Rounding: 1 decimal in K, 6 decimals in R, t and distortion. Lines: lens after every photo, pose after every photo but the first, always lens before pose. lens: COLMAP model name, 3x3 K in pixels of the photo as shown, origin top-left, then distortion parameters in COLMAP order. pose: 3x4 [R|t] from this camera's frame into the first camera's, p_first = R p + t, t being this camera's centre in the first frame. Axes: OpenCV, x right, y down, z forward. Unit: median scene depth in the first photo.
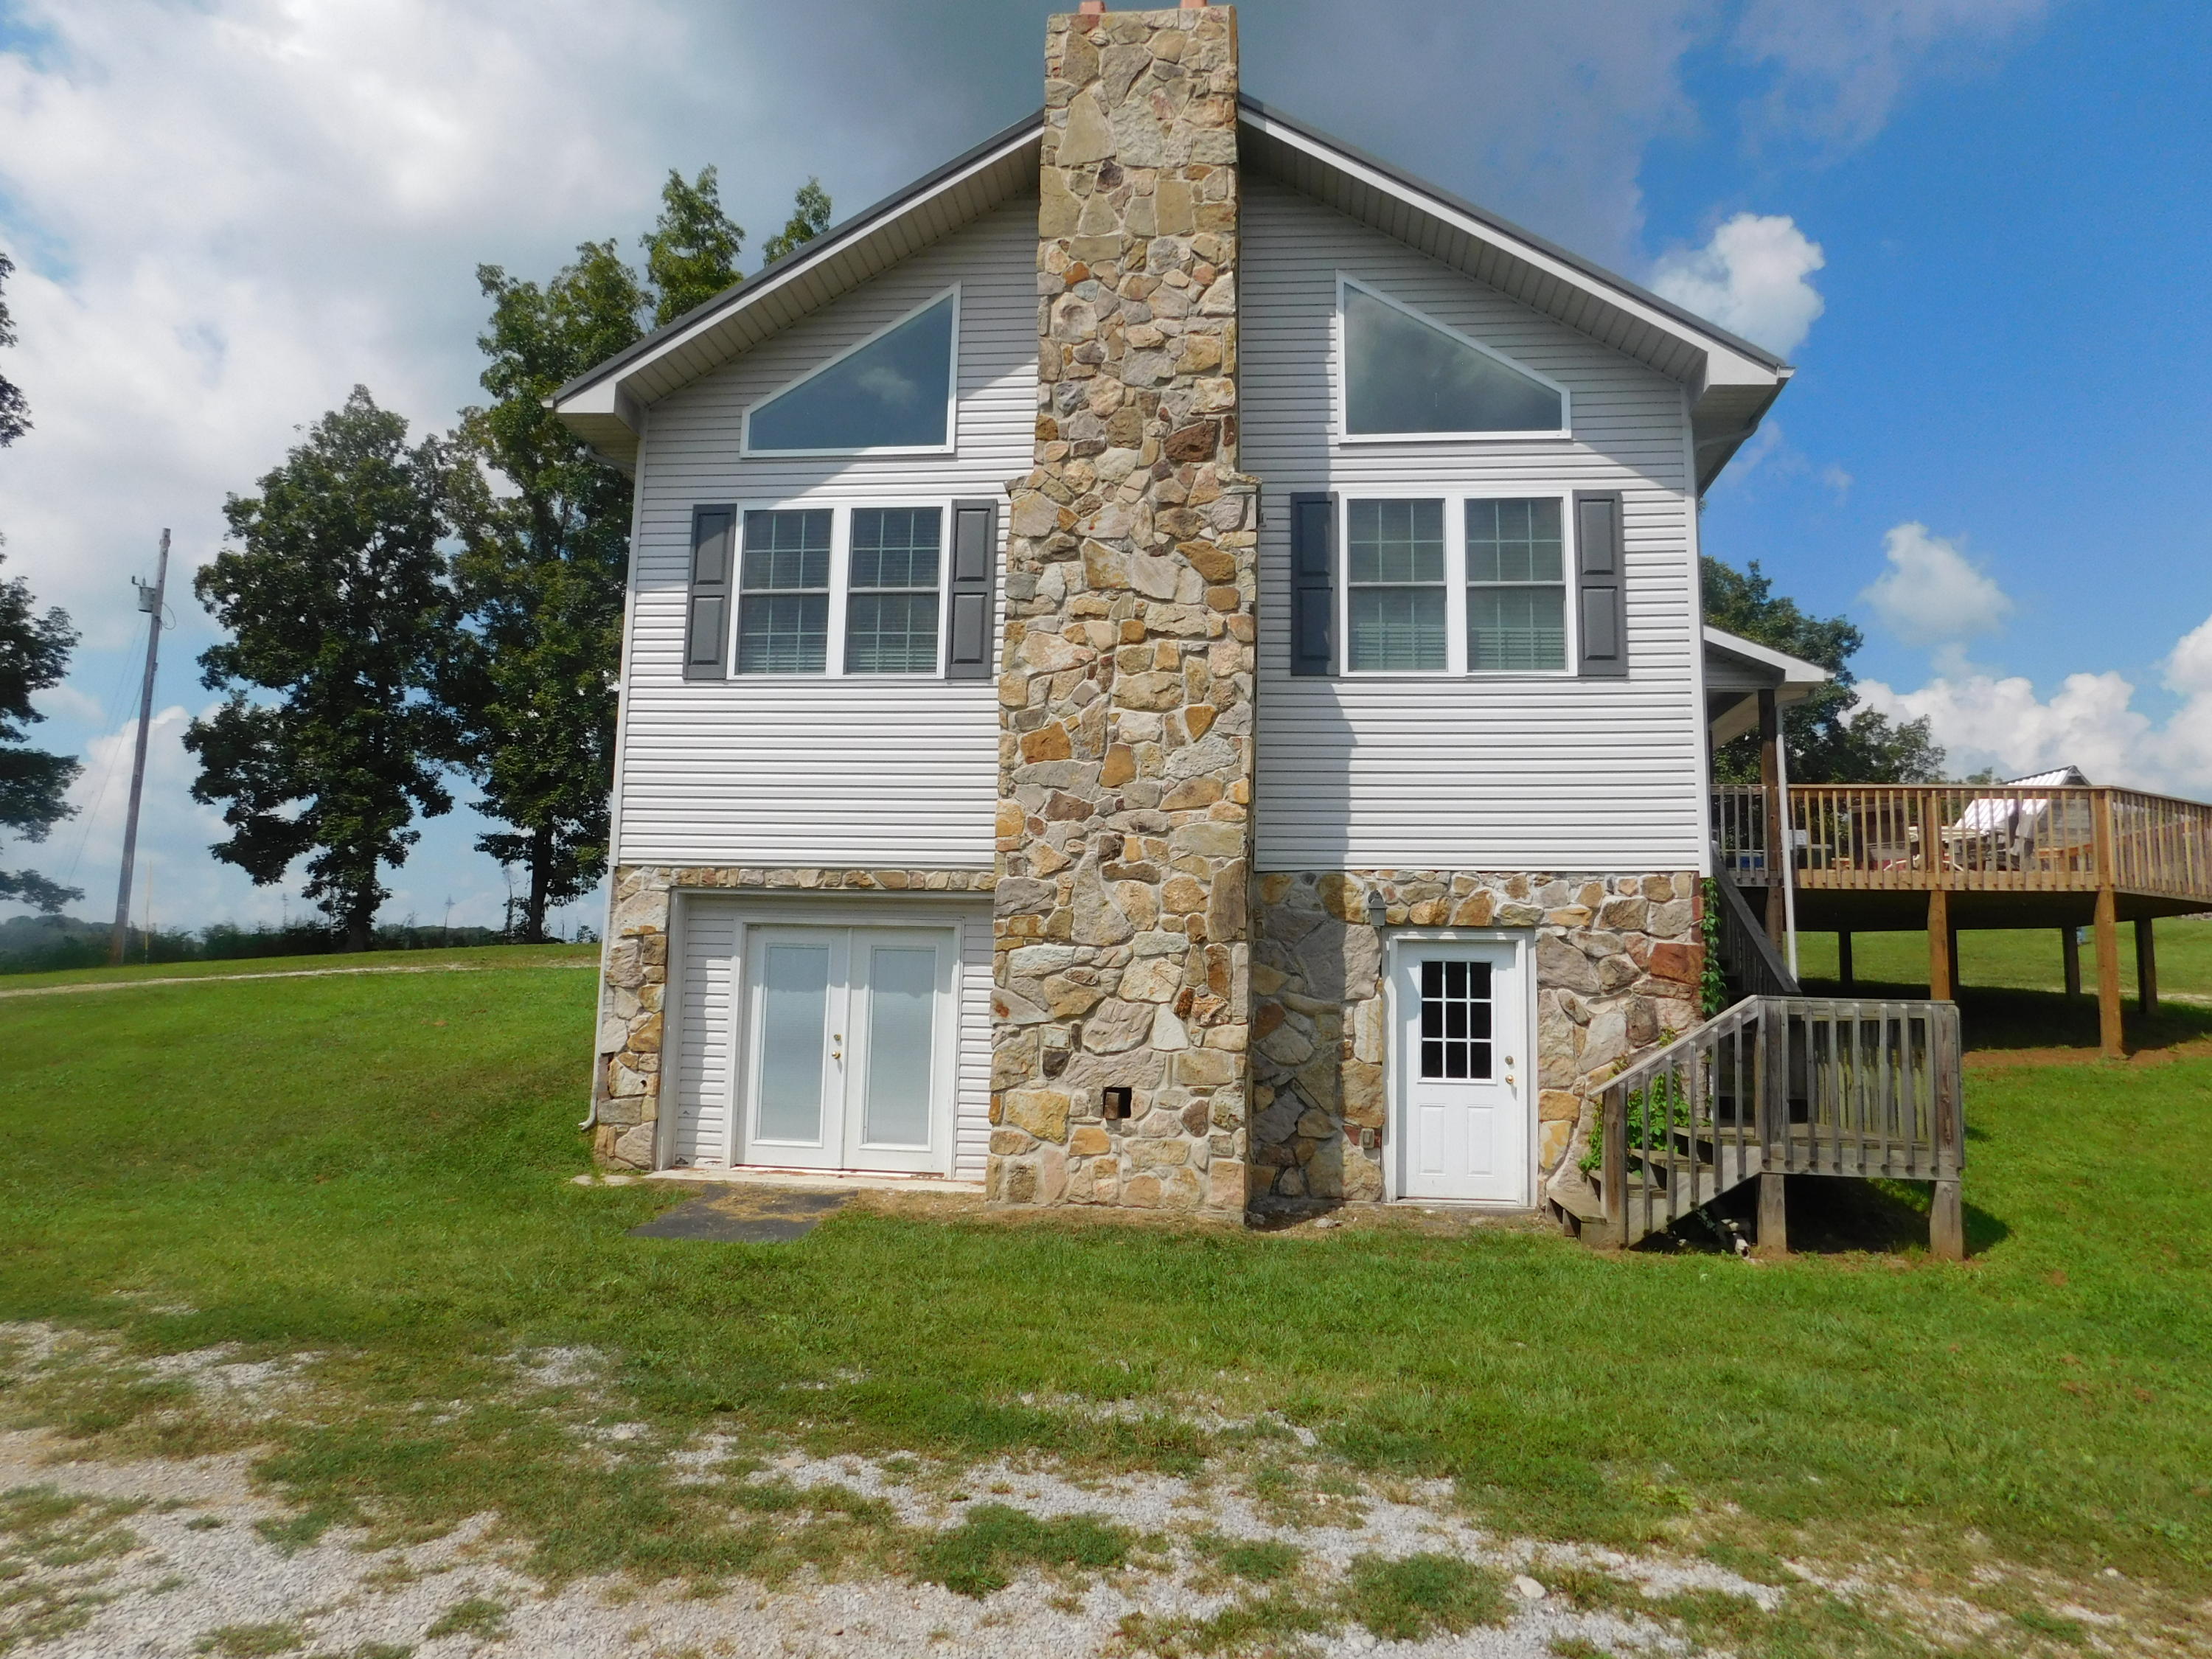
lens RADIAL K [[1465.1, 0, 1119.2], [0, 1465.1, 824.8], [0, 0, 1]] dist [-0.067915, 0.054434]
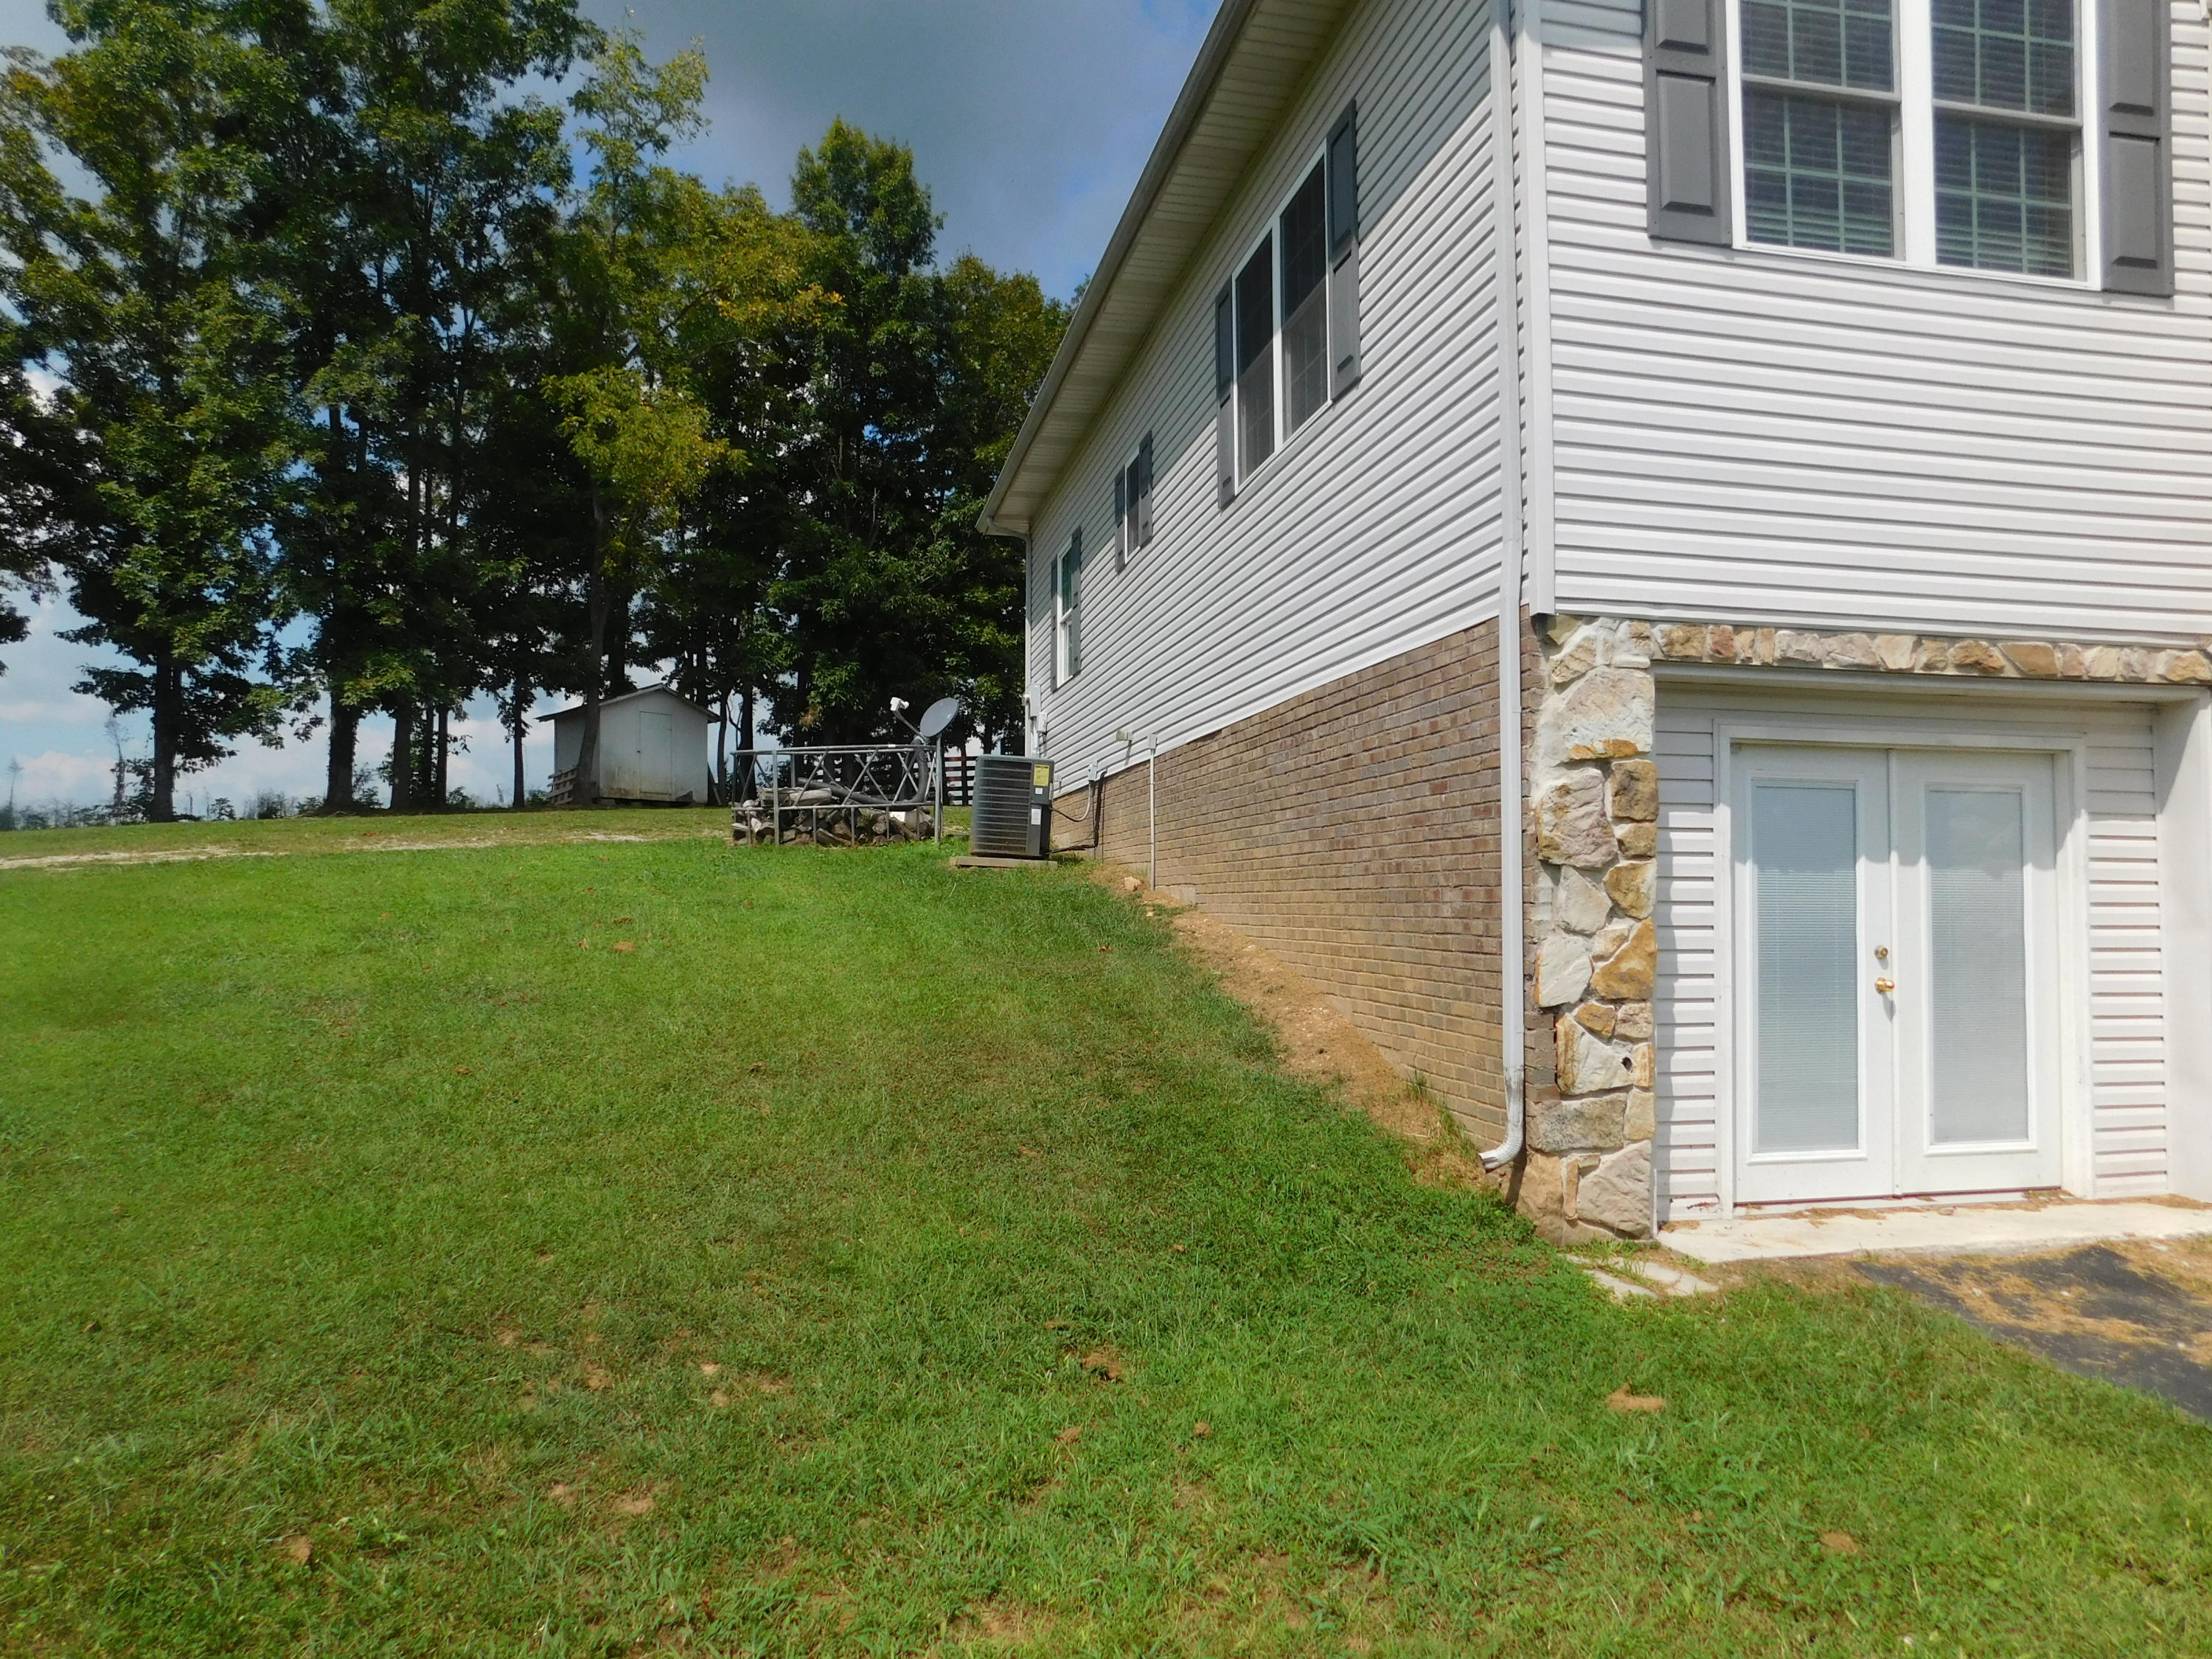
lens RADIAL K [[1465.1, 0, 1119.2], [0, 1465.1, 824.8], [0, 0, 1]] dist [-0.067915, 0.054434]
pose [[0.950780, -0.004510, 0.309834, -0.638471], [-0.020480, 0.996793, 0.077356, 0.064206], [-0.309190, -0.079894, 0.947639, 0.598833]]
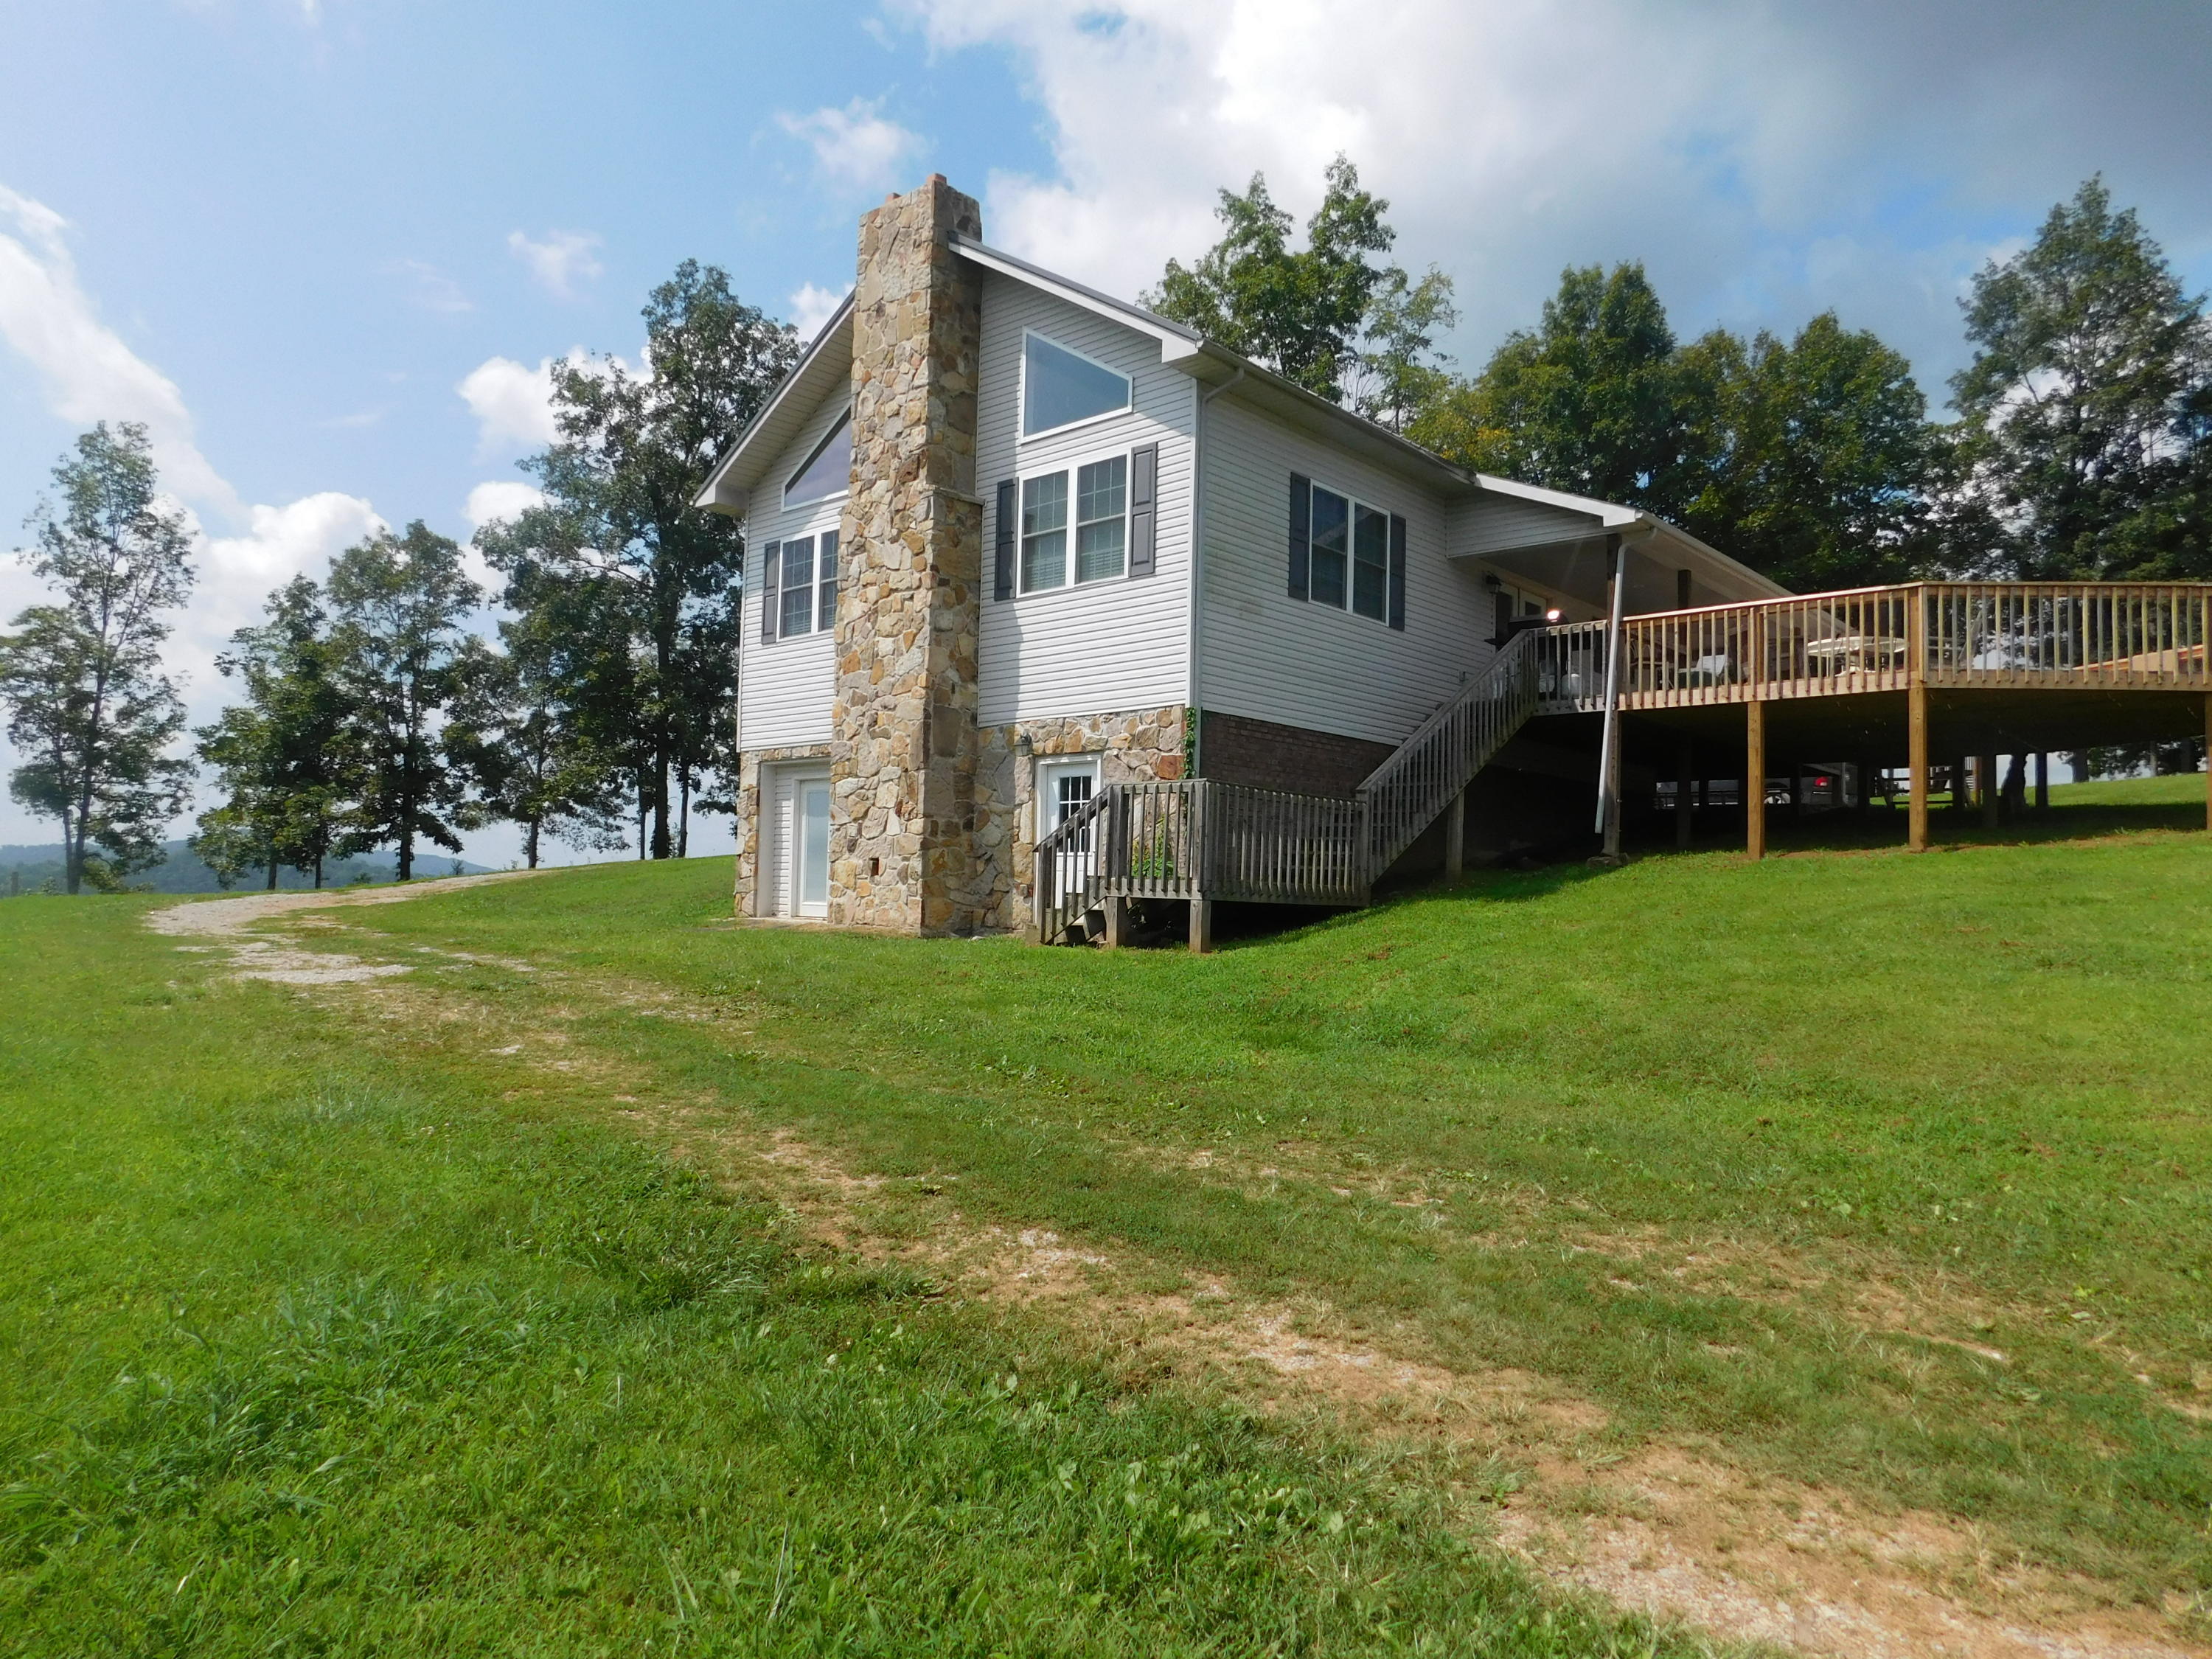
lens RADIAL K [[1465.1, 0, 1119.2], [0, 1465.1, 824.8], [0, 0, 1]] dist [-0.067915, 0.054434]
pose [[0.810175, -0.037273, -0.585002, 1.118725], [0.072298, 0.996711, 0.036622, 0.087850], [0.581713, -0.071965, 0.810204, -0.208392]]
